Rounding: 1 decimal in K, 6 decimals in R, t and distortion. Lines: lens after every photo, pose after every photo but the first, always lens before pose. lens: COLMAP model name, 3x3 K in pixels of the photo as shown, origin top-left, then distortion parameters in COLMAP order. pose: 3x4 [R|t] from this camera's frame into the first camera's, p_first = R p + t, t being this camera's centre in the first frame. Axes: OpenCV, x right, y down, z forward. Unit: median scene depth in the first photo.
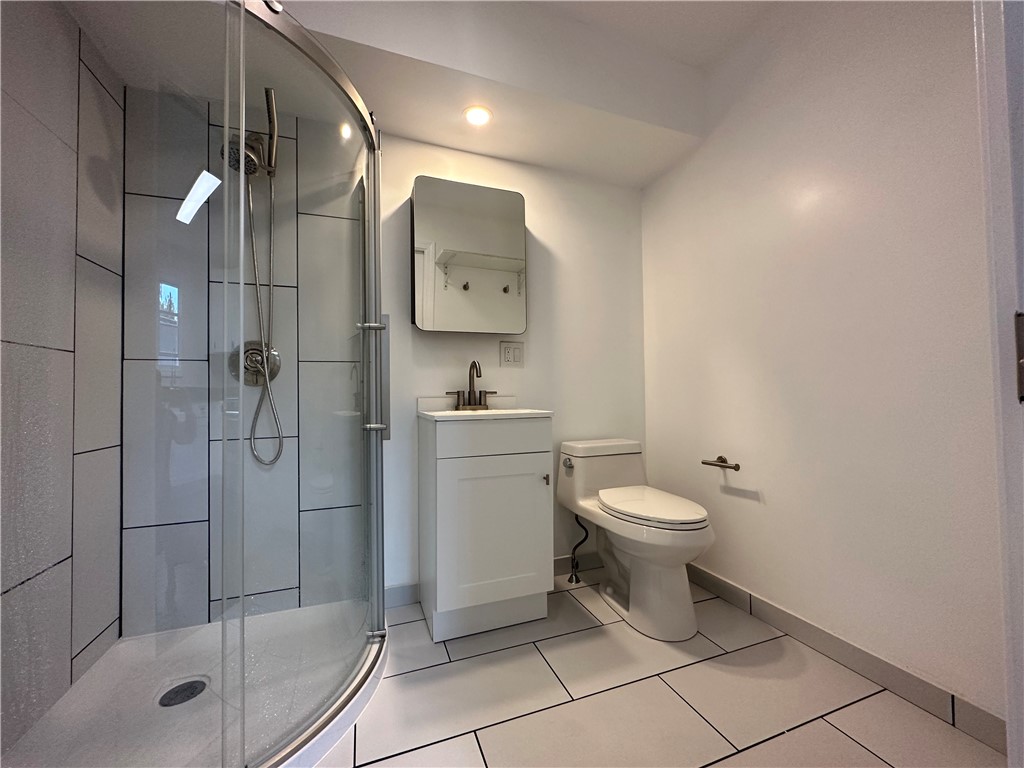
lens RADIAL K [[402.5, 0, 512.0], [0, 402.5, 384.0], [0, 0, 1]] dist [-0.001740, -0.000276]
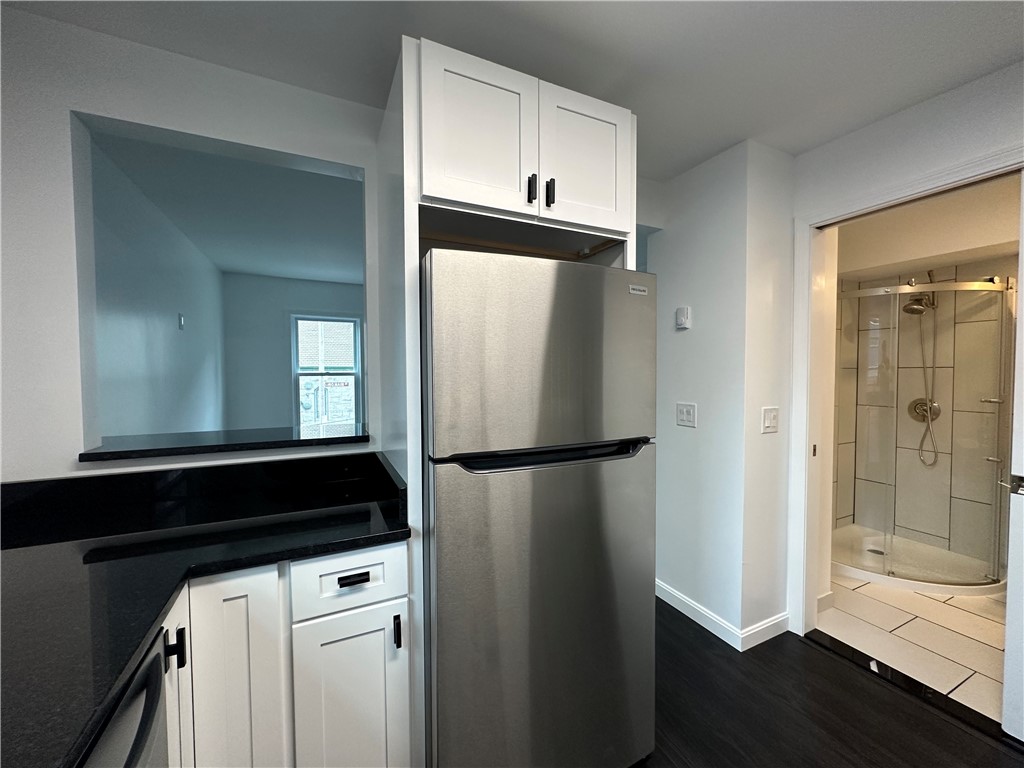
lens RADIAL K [[402.5, 0, 512.0], [0, 402.5, 384.0], [0, 0, 1]] dist [-0.001740, -0.000276]
pose [[0.091209, 0.047562, -0.994695, 1.027996], [0.027021, 0.998373, 0.050215, -0.316535], [0.995465, -0.031458, 0.089775, -1.053403]]
